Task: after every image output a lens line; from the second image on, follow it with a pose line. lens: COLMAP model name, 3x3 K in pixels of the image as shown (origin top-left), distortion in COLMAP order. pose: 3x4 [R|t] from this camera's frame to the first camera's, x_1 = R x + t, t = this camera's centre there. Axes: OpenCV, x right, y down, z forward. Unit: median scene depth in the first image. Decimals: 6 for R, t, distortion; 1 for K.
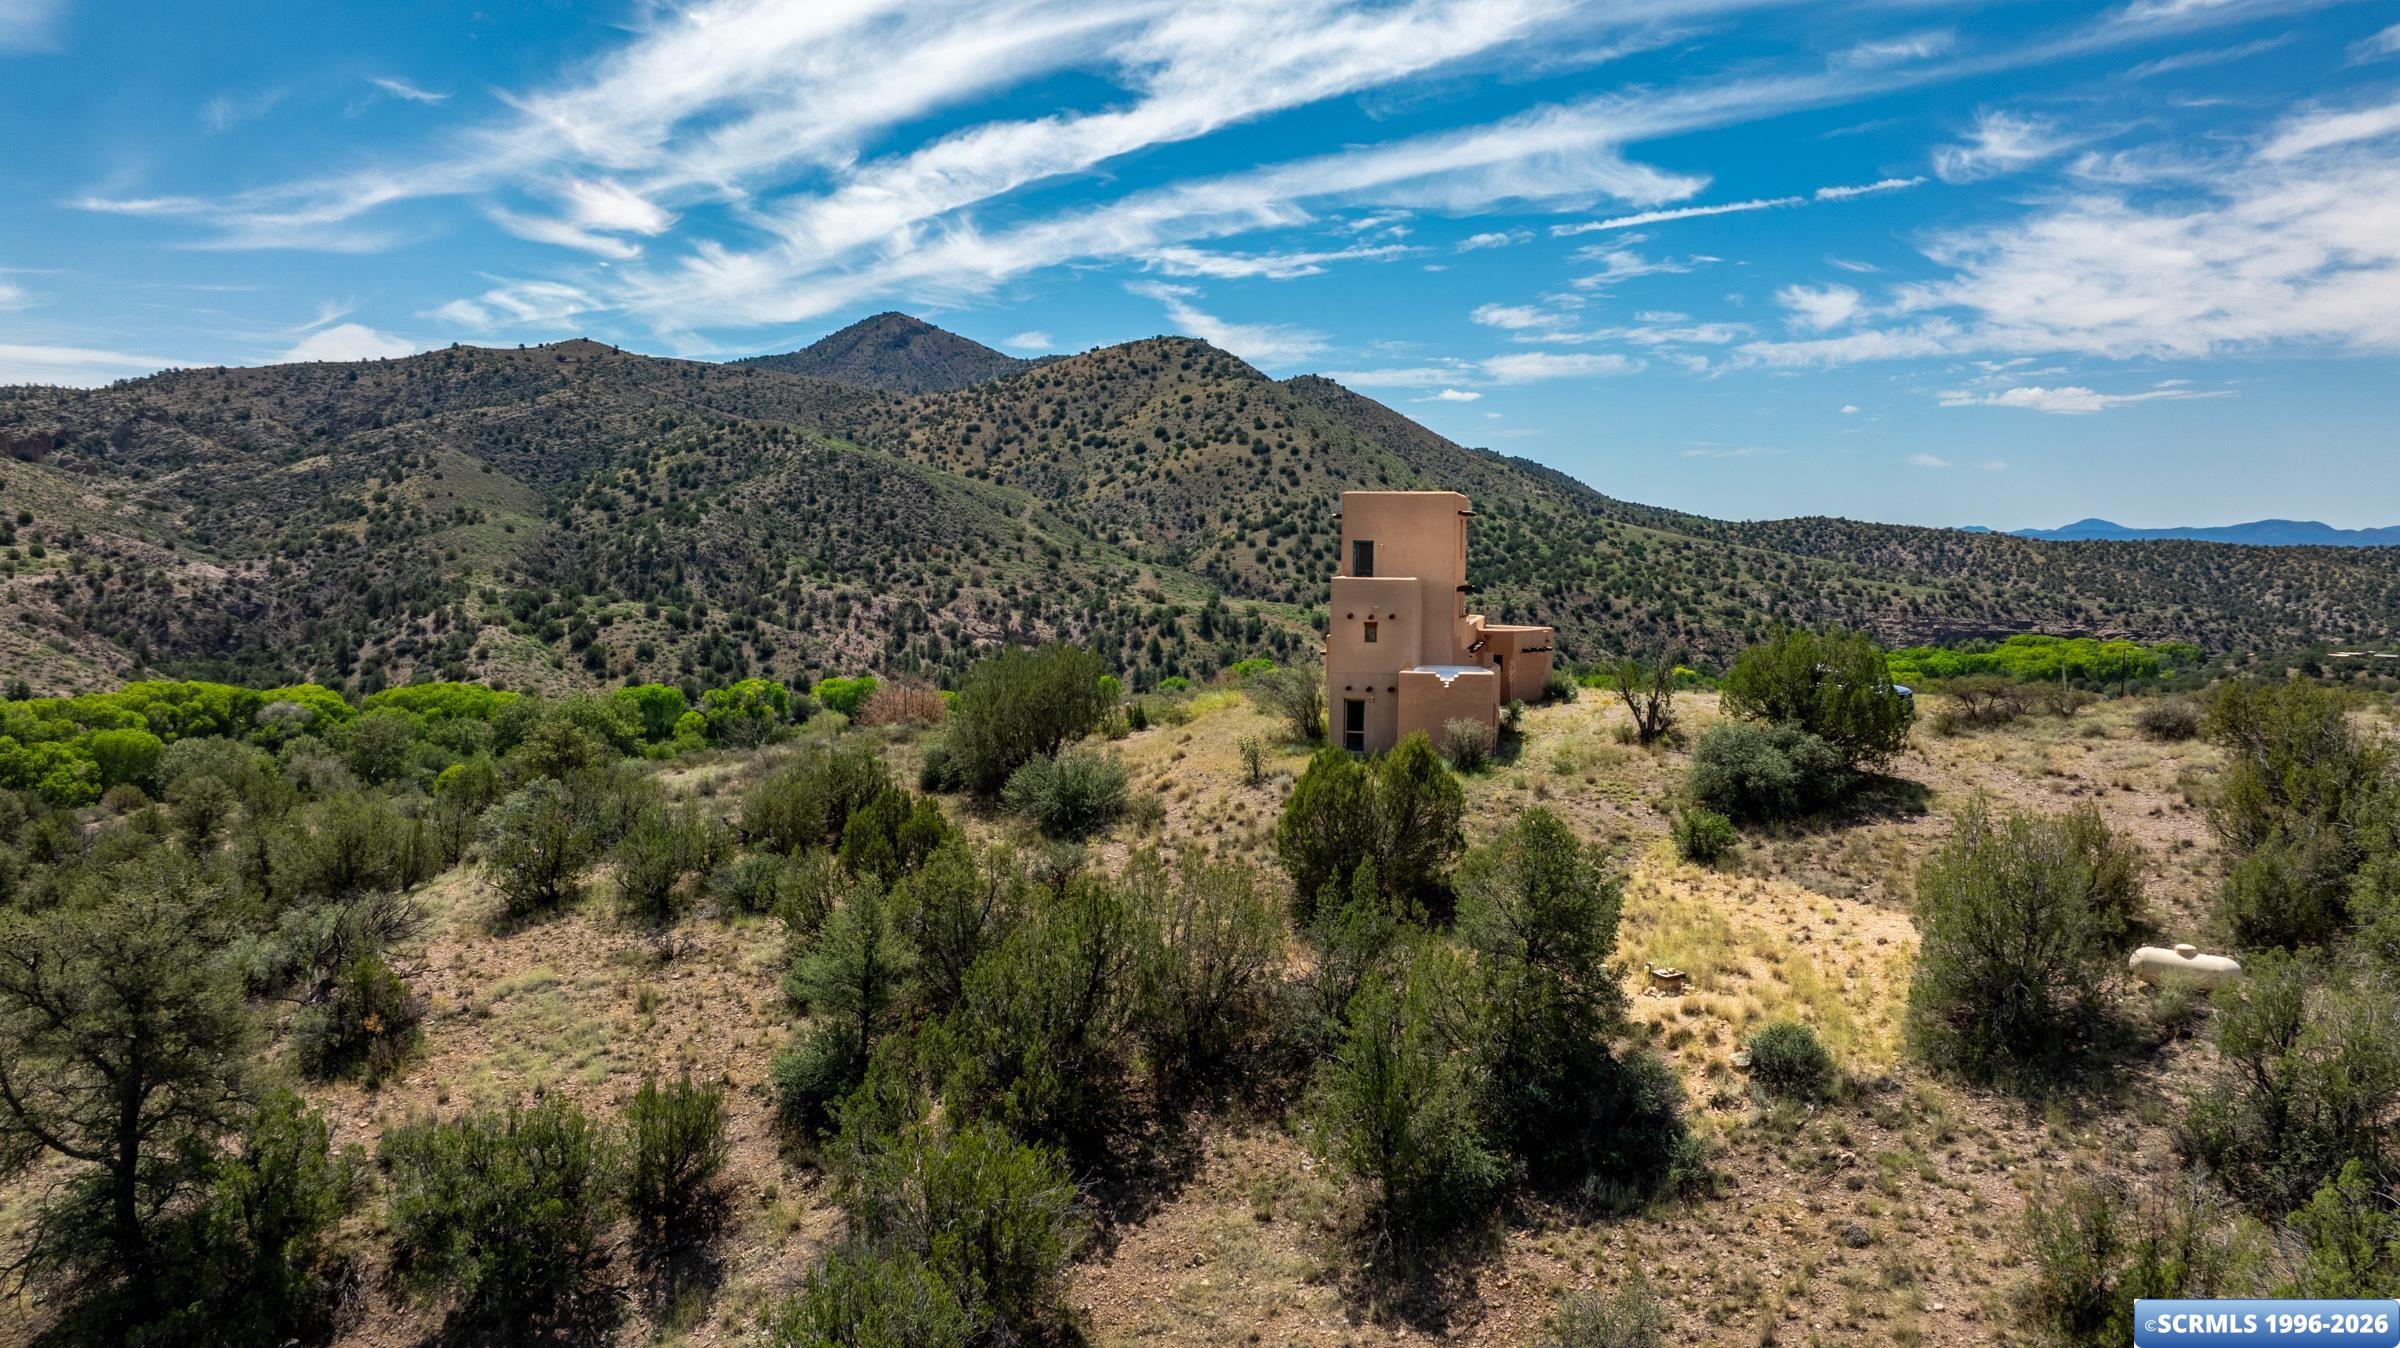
lens RADIAL K [[1957.5, 0, 1135.2], [0, 1957.5, 624.8], [0, 0, 1]] dist [0.012716, 0.025443]
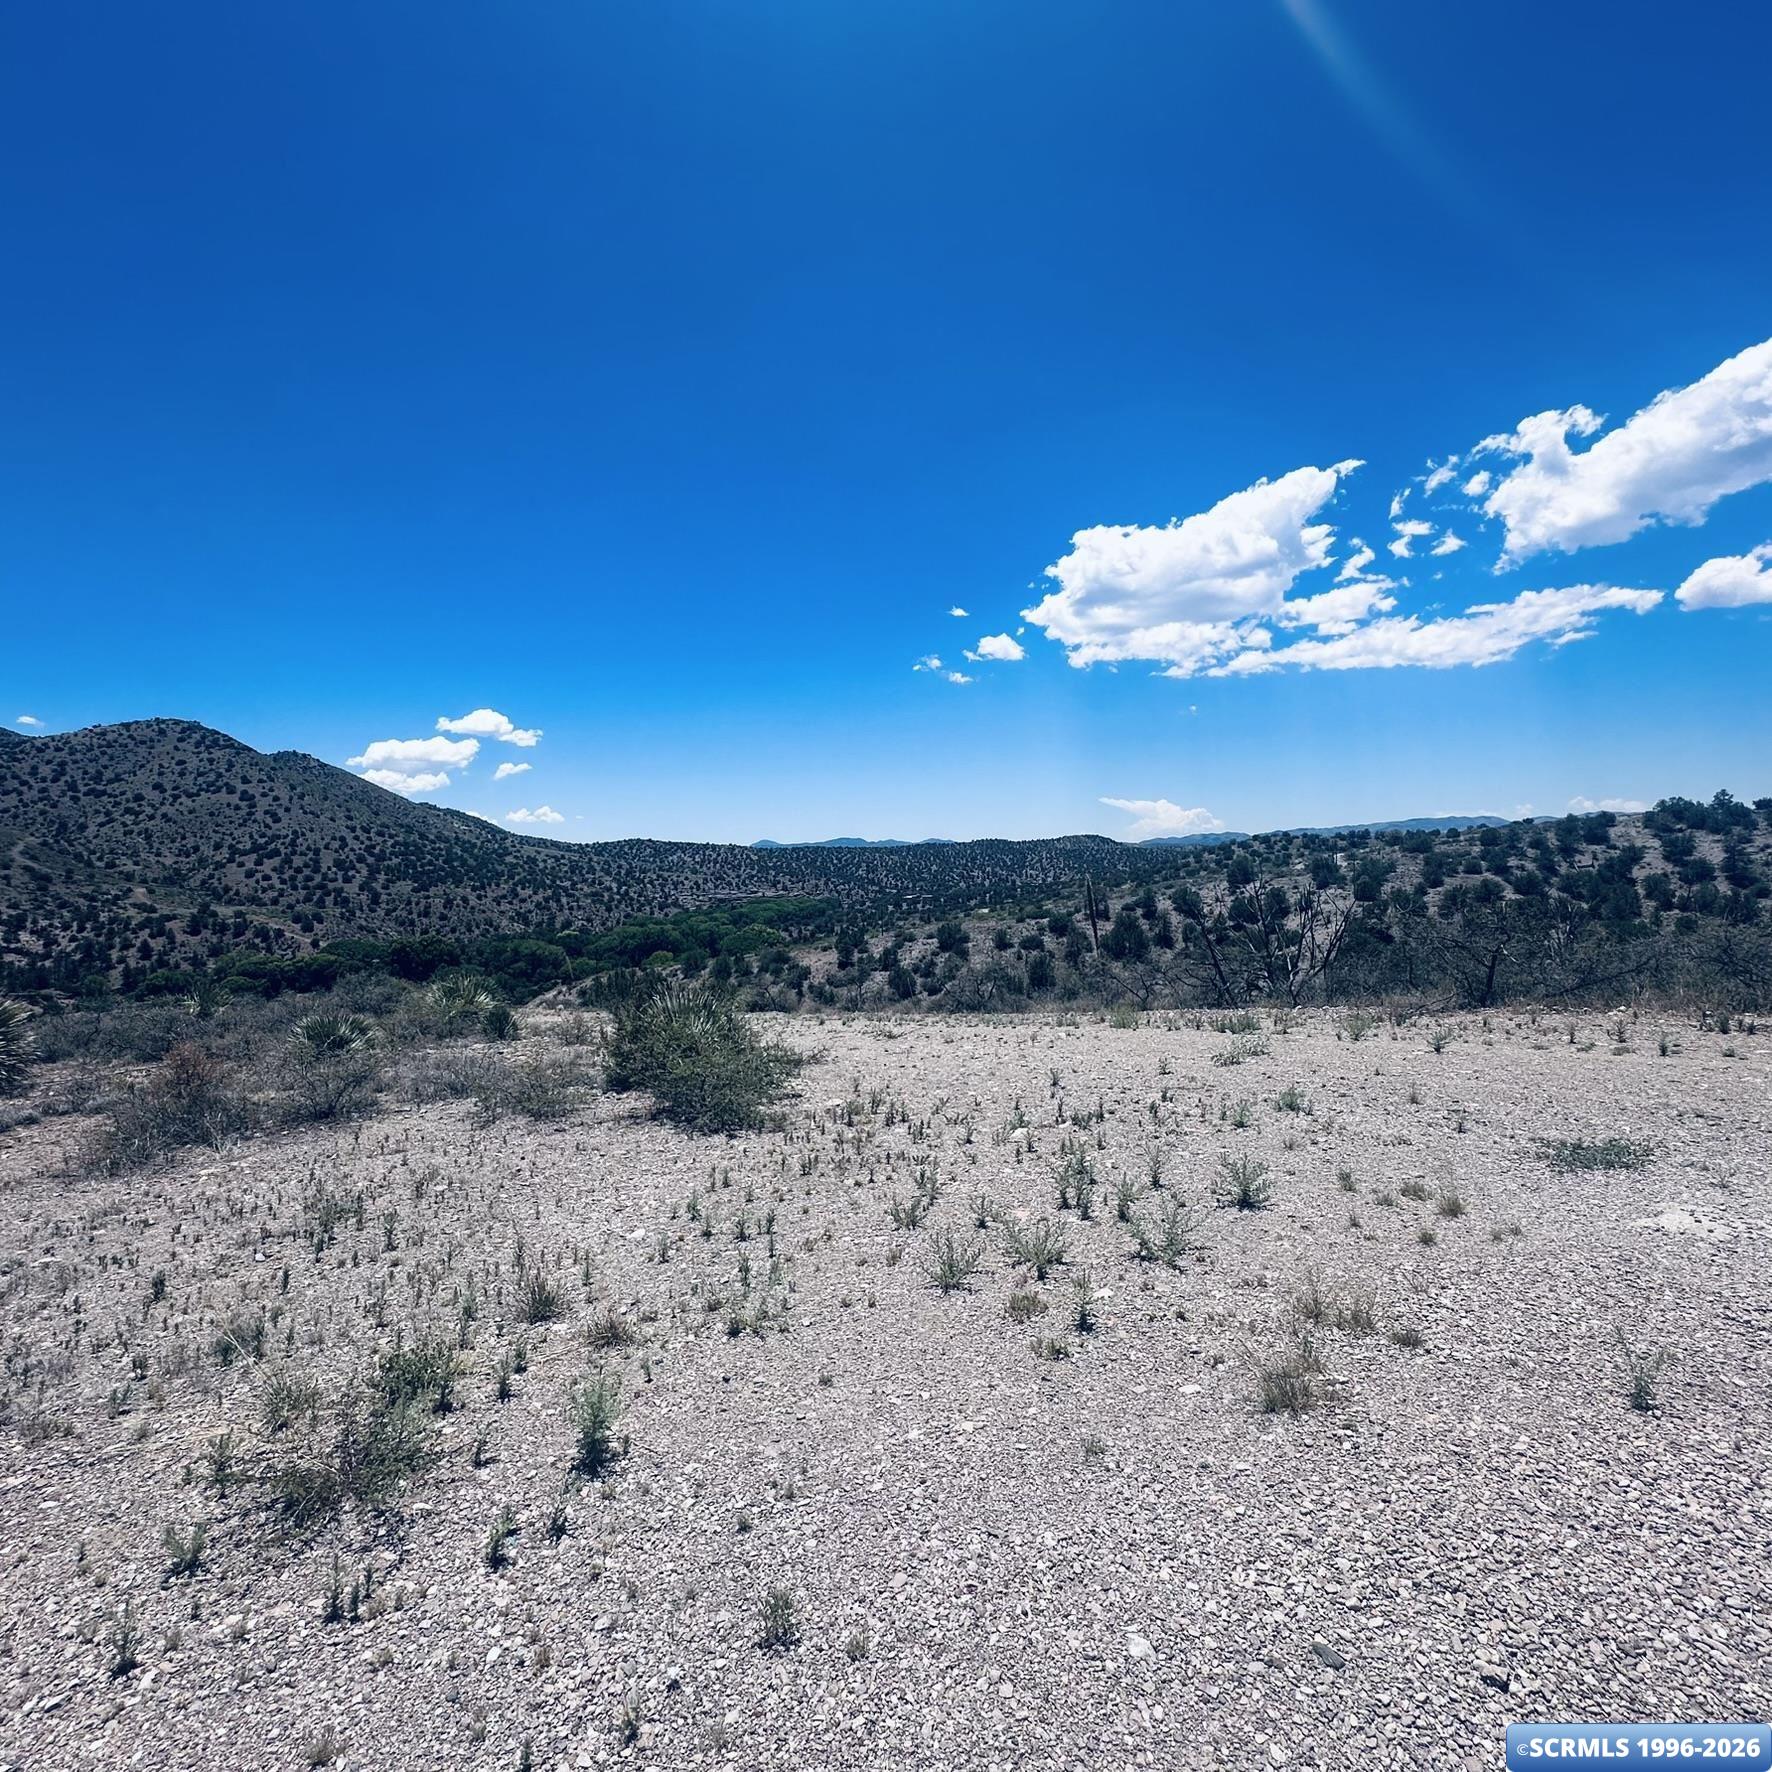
lens RADIAL K [[961.3, 0, 892.6], [0, 961.3, 897.9], [0, 0, 1]] dist [0.002875, 0.002621]
pose [[0.814681, -0.059472, 0.576852, 0.040461], [0.066444, 0.997749, 0.009027, 0.005527], [-0.576090, 0.030975, 0.816799, 0.189693]]
